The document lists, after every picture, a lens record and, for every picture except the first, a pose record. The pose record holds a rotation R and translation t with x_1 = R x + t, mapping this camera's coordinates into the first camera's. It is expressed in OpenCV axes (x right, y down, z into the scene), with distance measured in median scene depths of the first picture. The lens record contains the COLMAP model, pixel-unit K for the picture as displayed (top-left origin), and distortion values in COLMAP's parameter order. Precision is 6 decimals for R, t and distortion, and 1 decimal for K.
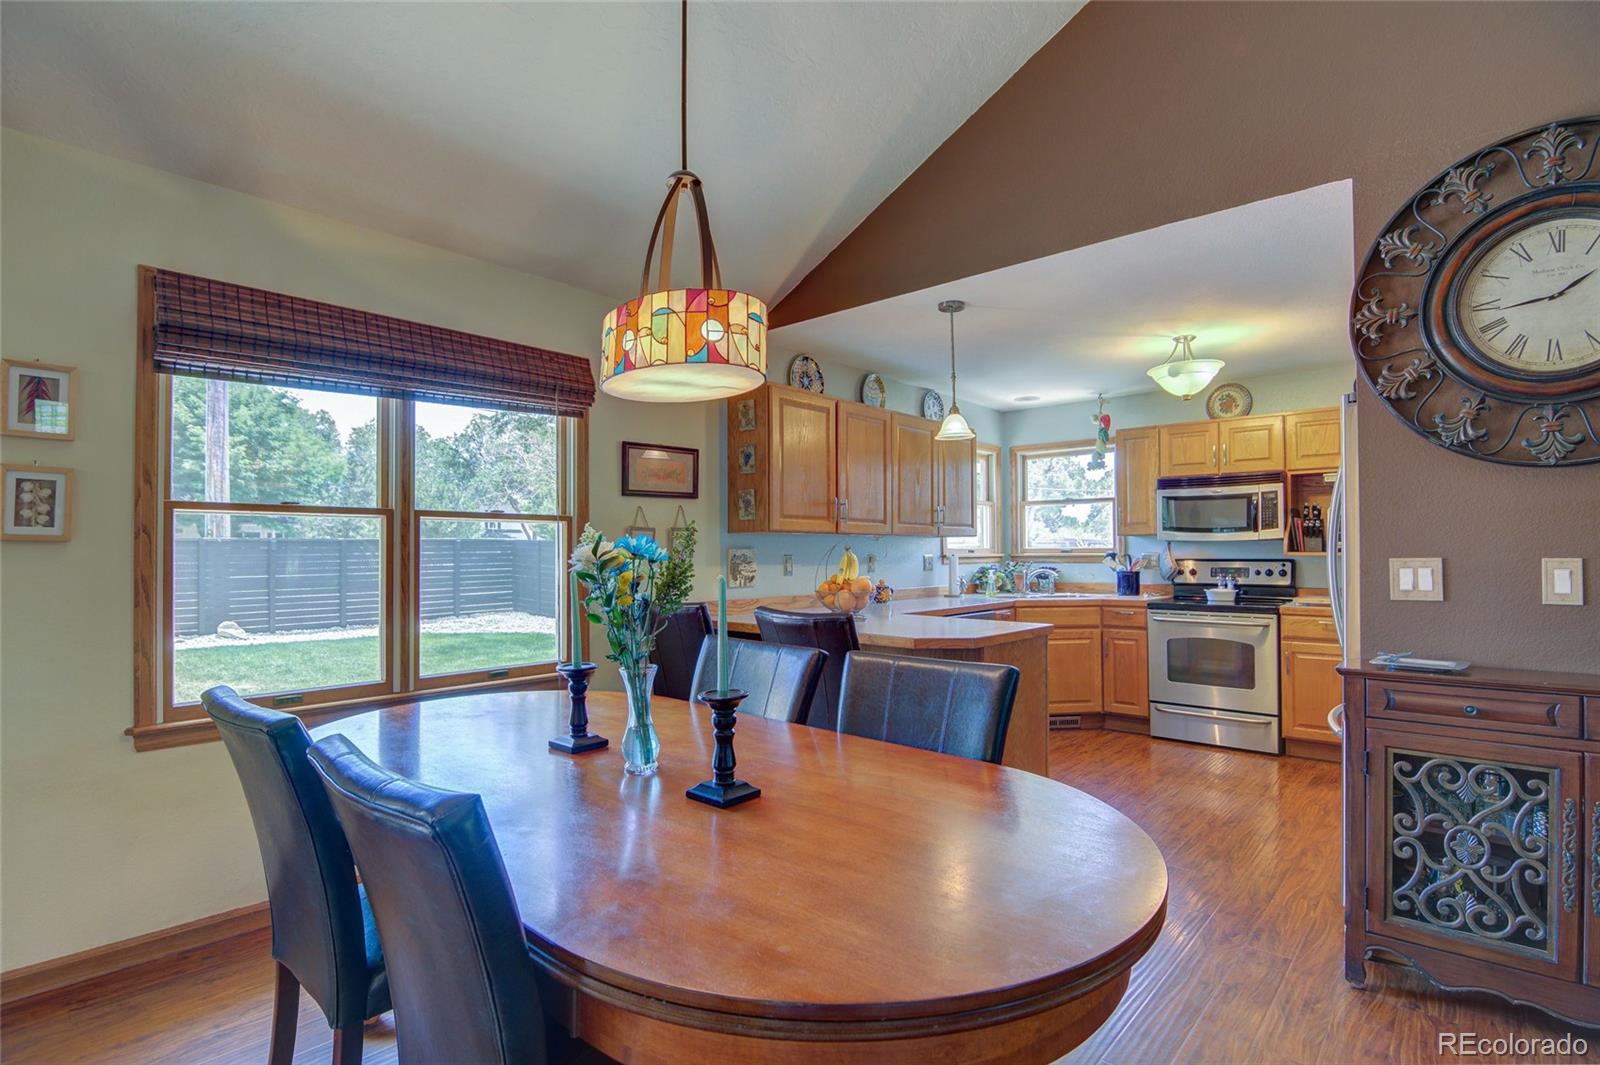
lens RADIAL K [[767.7, 0, 797.8], [0, 767.7, 536.2], [0, 0, 1]] dist [-0.002995, -0.012242]
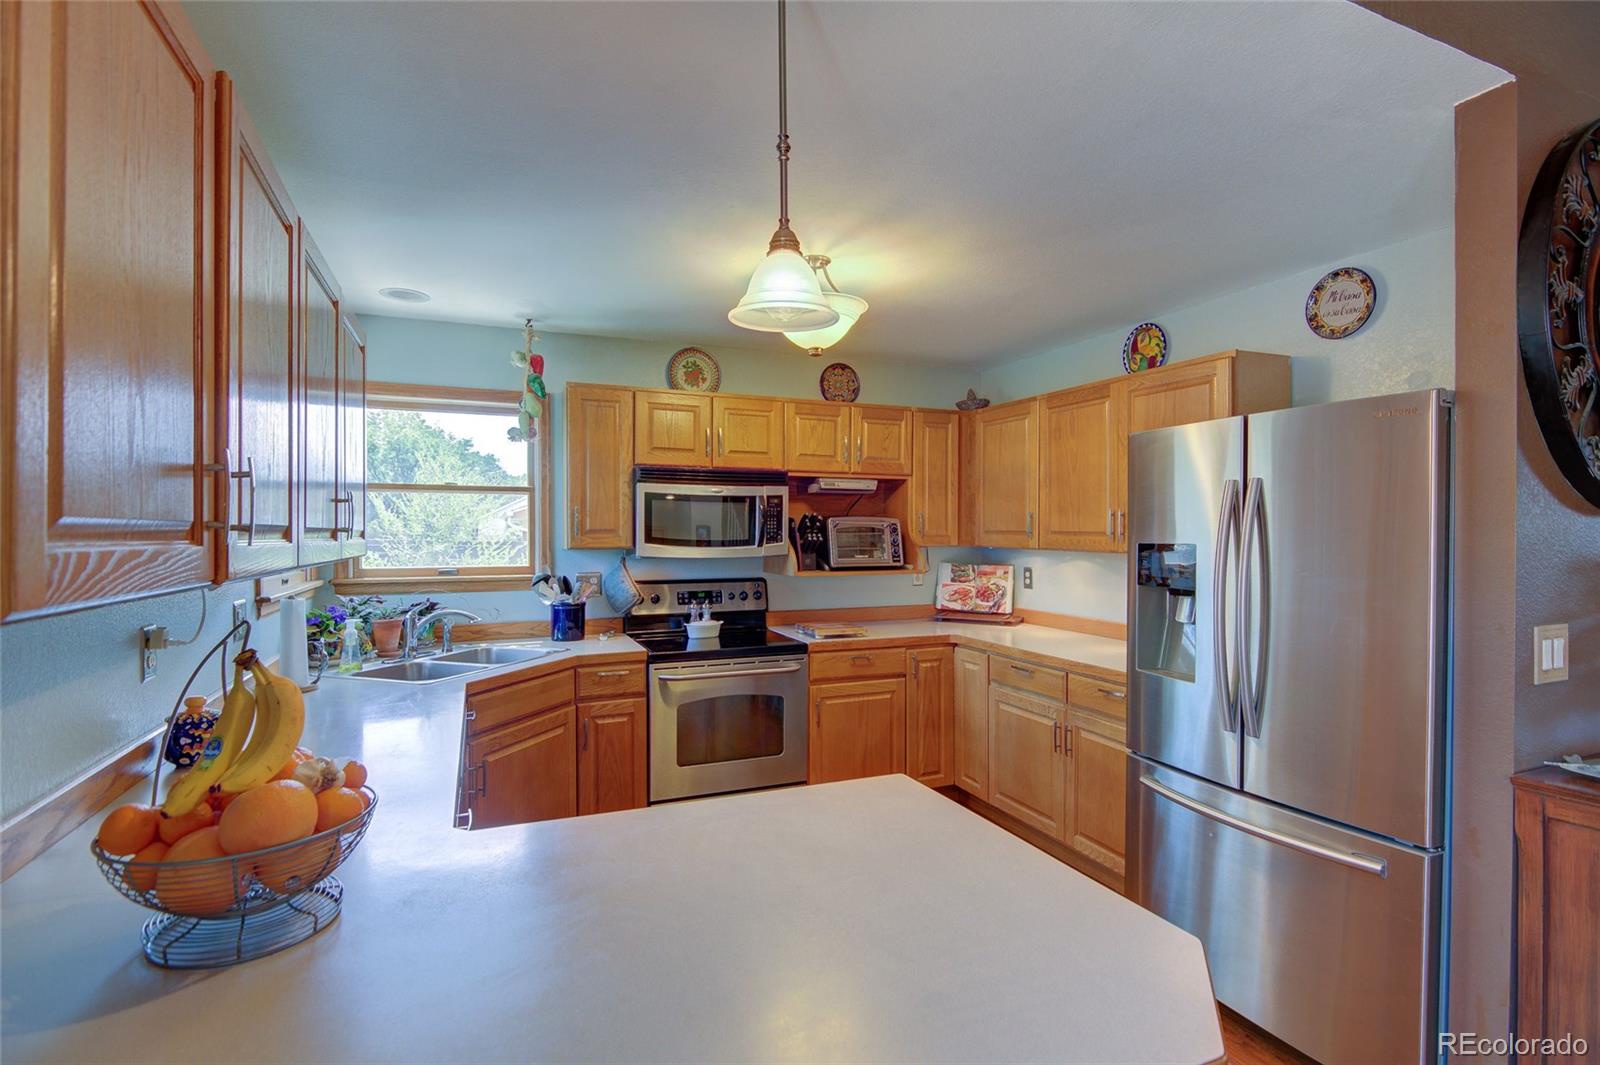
lens RADIAL K [[767.7, 0, 797.8], [0, 767.7, 536.2], [0, 0, 1]] dist [-0.002995, -0.012242]
pose [[0.429170, -0.000006, 0.903224, -0.089259], [-0.017916, 0.999803, 0.008520, -0.023789], [-0.903046, -0.019839, 0.429085, 0.649215]]
